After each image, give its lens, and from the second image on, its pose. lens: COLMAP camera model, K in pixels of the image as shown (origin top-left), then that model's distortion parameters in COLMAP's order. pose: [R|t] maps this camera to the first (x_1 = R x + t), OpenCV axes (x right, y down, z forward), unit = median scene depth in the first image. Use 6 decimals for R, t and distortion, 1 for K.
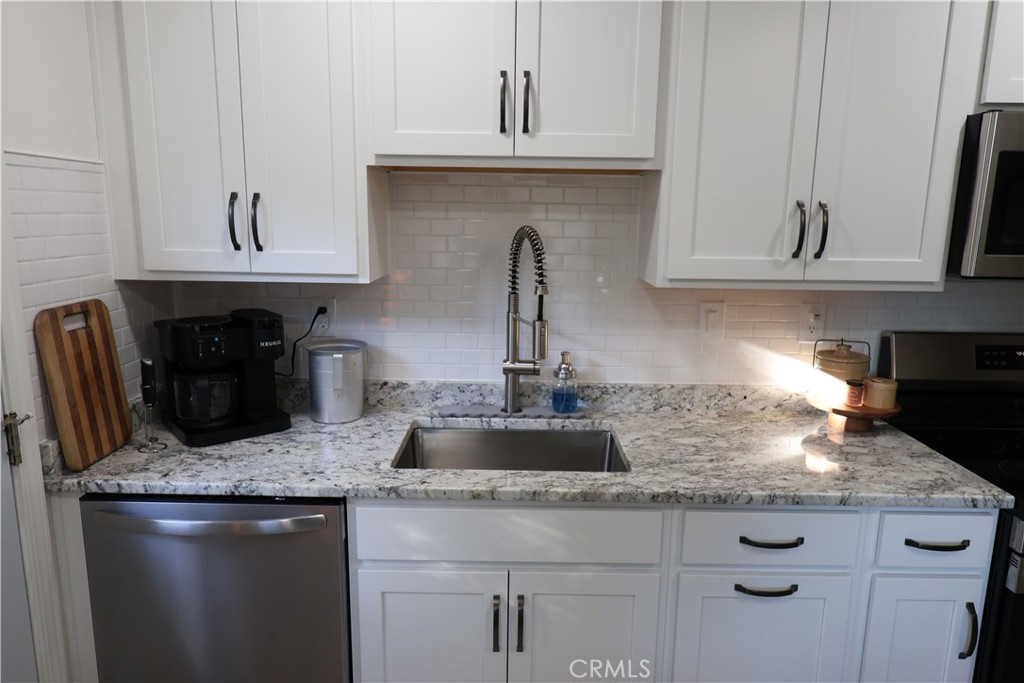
lens RADIAL K [[647.8, 0, 508.2], [0, 647.8, 340.7], [0, 0, 1]] dist [0.002227, 0.000921]
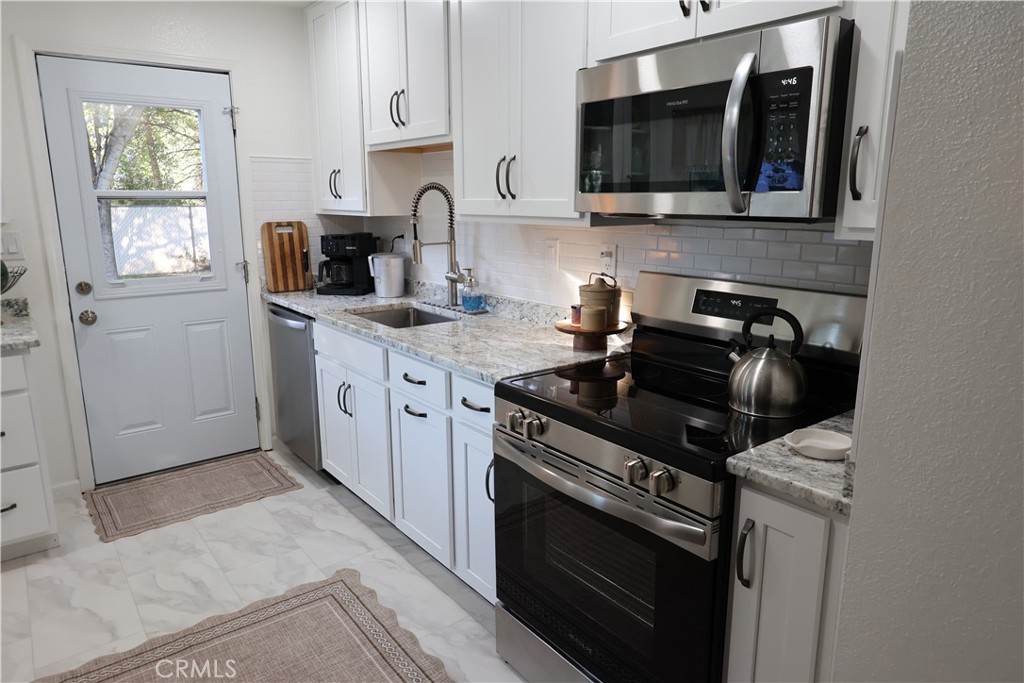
lens RADIAL K [[647.8, 0, 508.5], [0, 647.8, 338.9], [0, 0, 1]] dist [0.002227, 0.000921]
pose [[0.628299, 0.155003, -0.762374, 1.413501], [-0.137042, 0.986678, 0.087667, 0.036900], [0.765807, 0.049396, 0.641171, 0.135824]]
